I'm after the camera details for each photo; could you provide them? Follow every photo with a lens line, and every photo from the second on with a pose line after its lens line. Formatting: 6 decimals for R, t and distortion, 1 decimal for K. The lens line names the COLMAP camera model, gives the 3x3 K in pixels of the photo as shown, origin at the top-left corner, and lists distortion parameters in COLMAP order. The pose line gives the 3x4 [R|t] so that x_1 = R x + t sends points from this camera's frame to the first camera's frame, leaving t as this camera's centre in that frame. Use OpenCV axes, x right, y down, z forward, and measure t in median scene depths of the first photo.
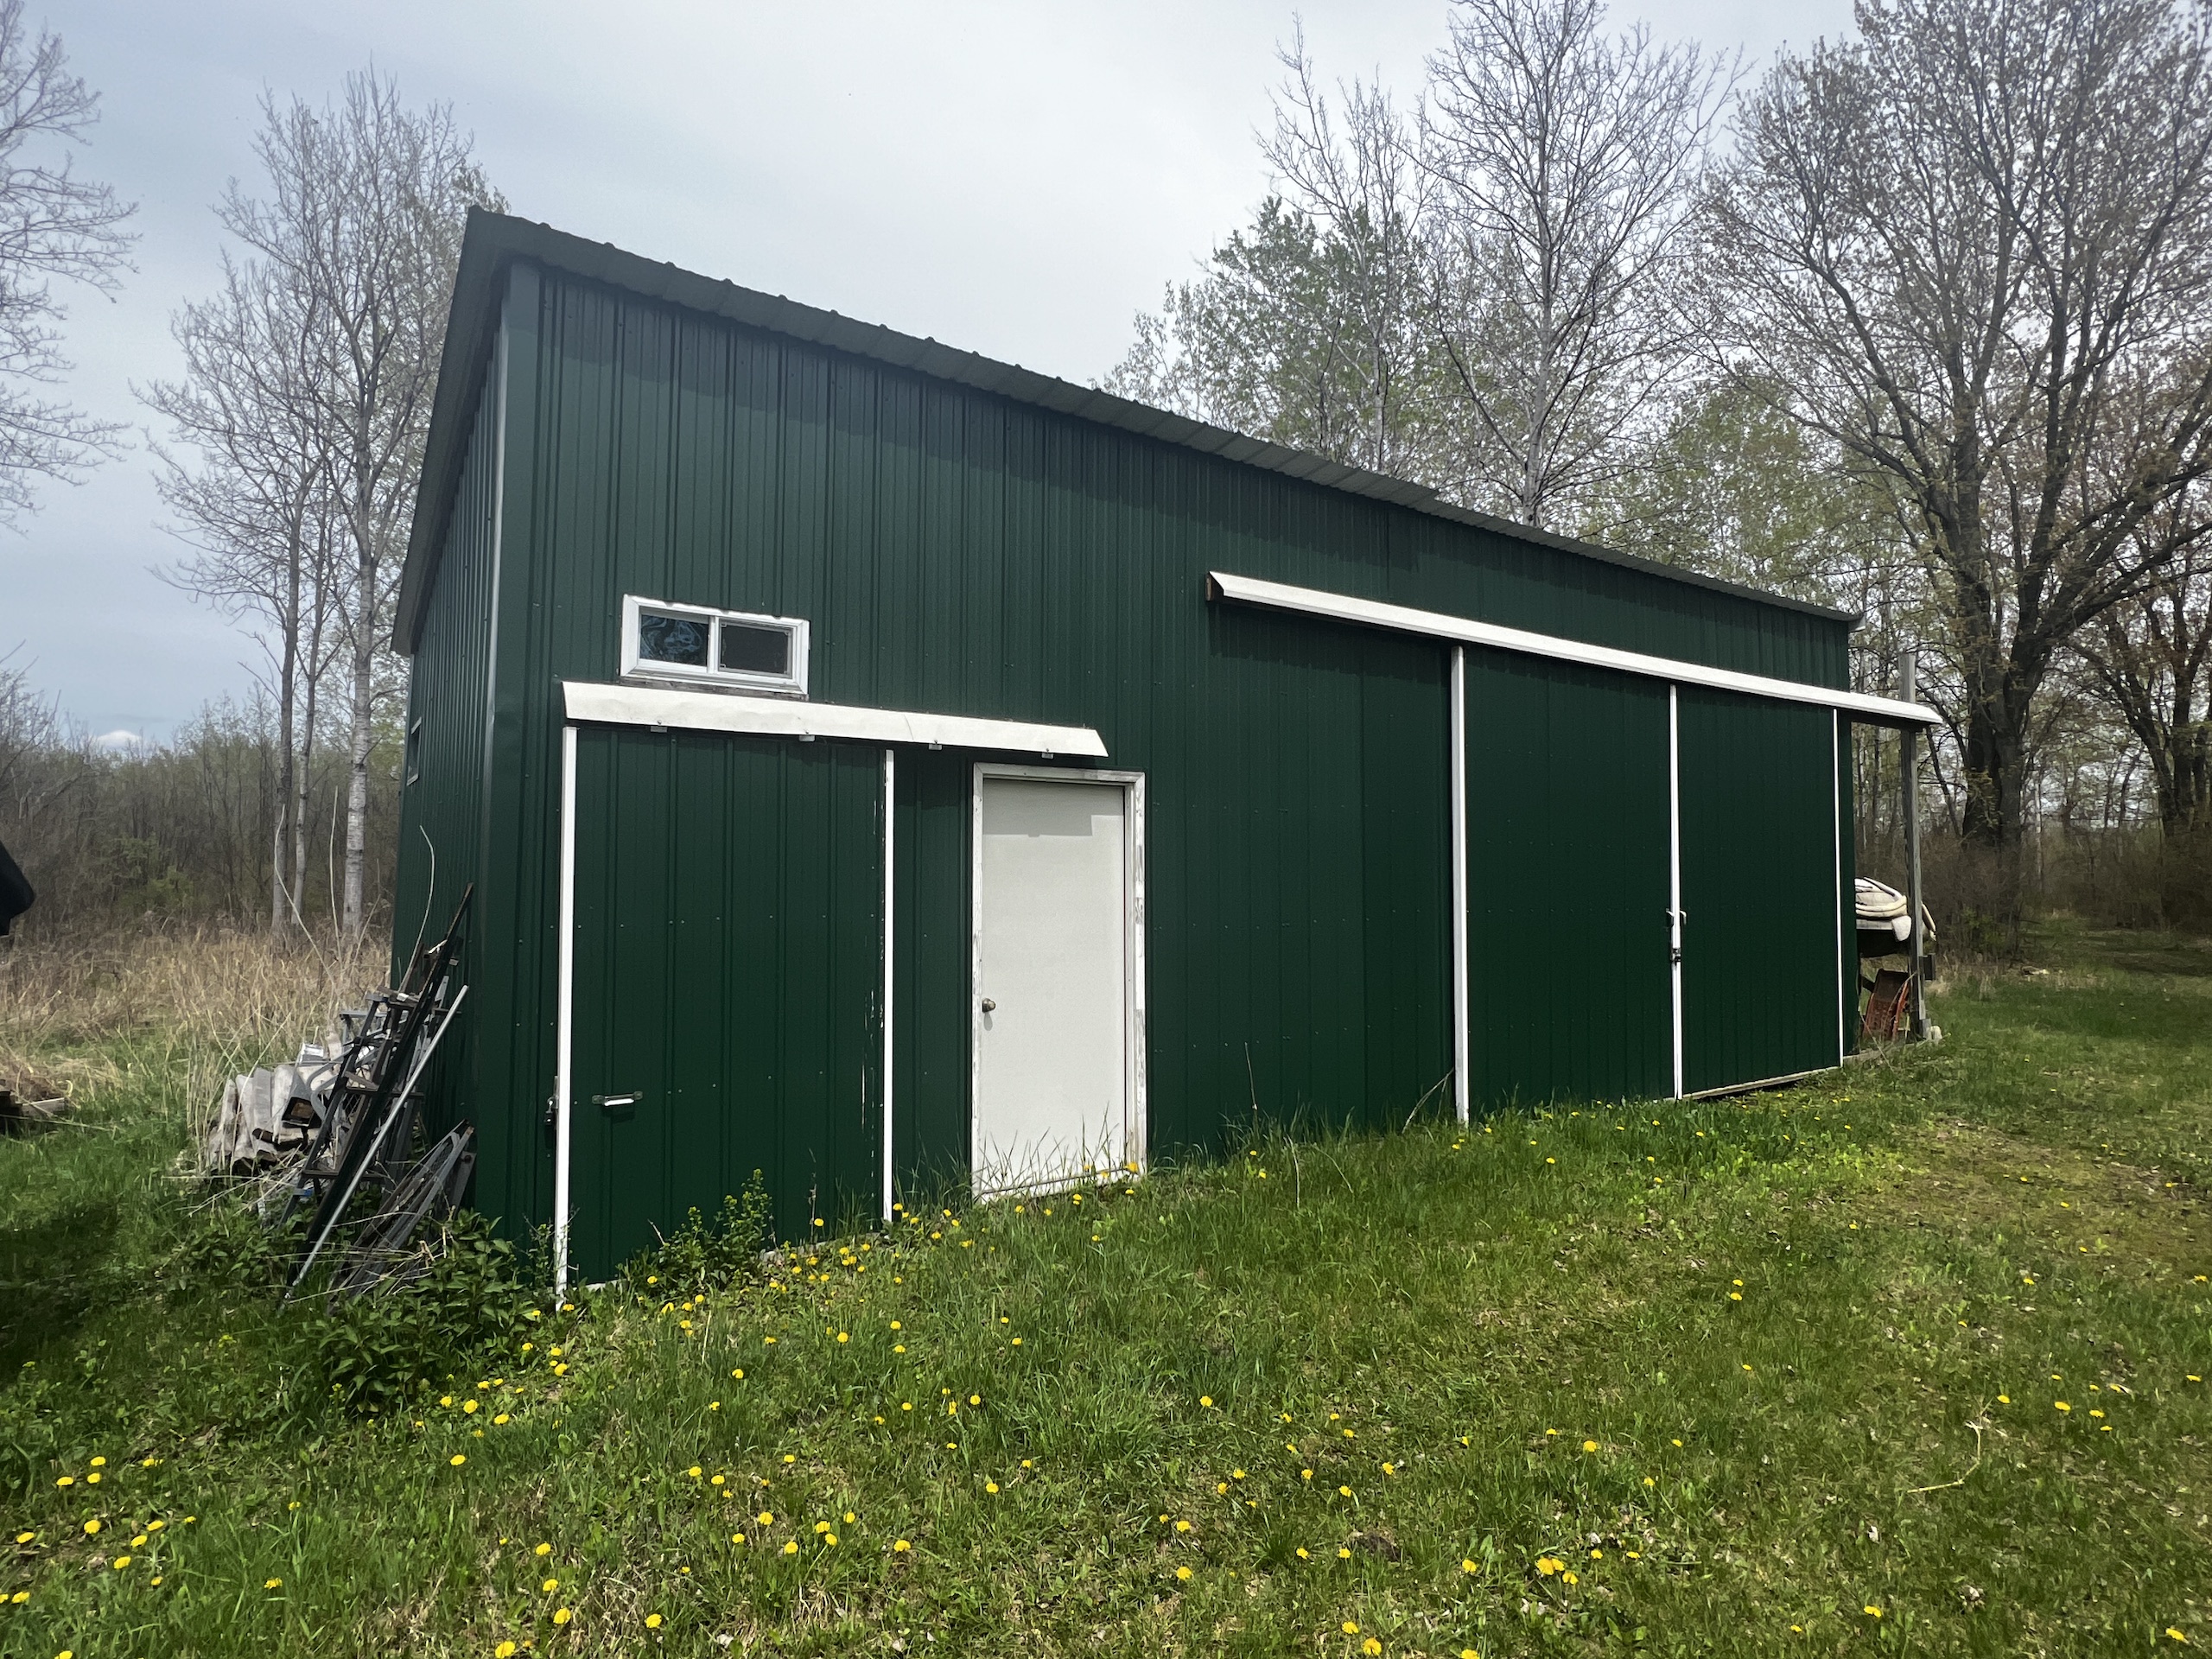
lens RADIAL K [[1146.6, 0, 1105.3], [0, 1146.6, 828.5], [0, 0, 1]] dist [-0.003999, -0.000431]
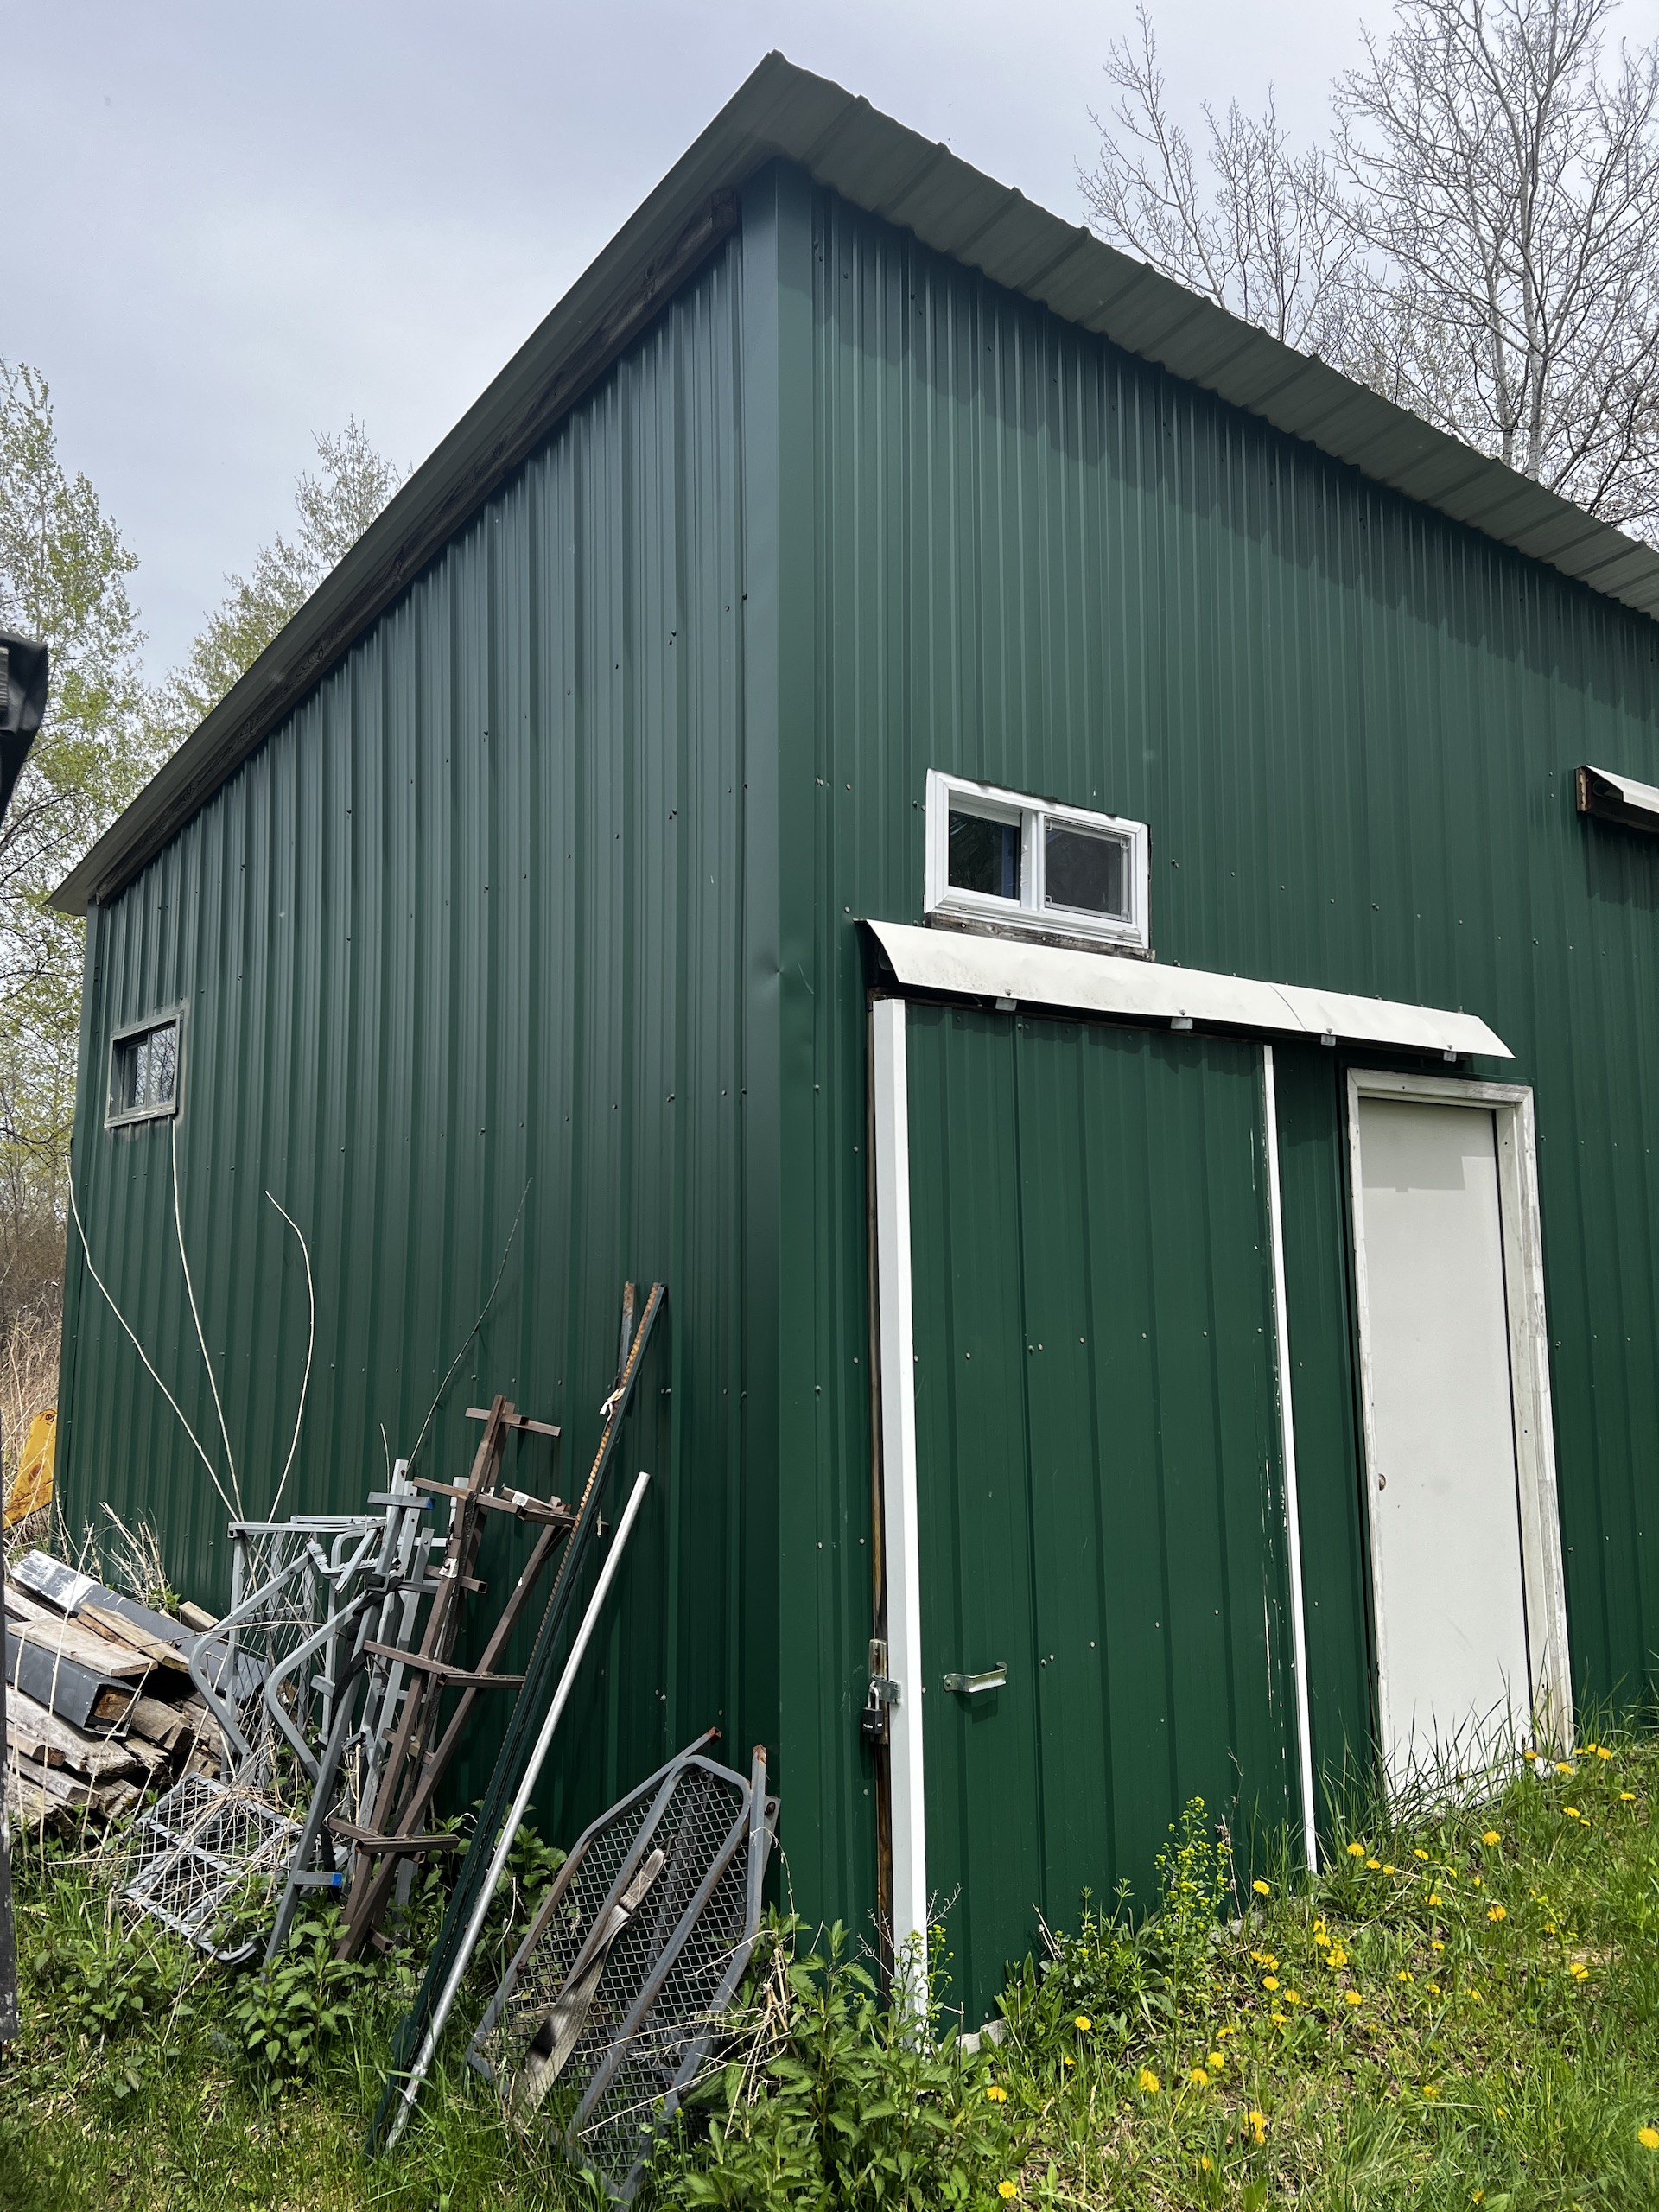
lens RADIAL K [[1680.0, 0, 830.5], [0, 1680.0, 1097.9], [0, 0, 1]] dist [0.000822, -0.002229]
pose [[0.995599, -0.007022, 0.093452, -0.510411], [0.012310, 0.998348, -0.056129, 0.003680], [-0.092904, 0.057032, 0.994040, 0.174184]]
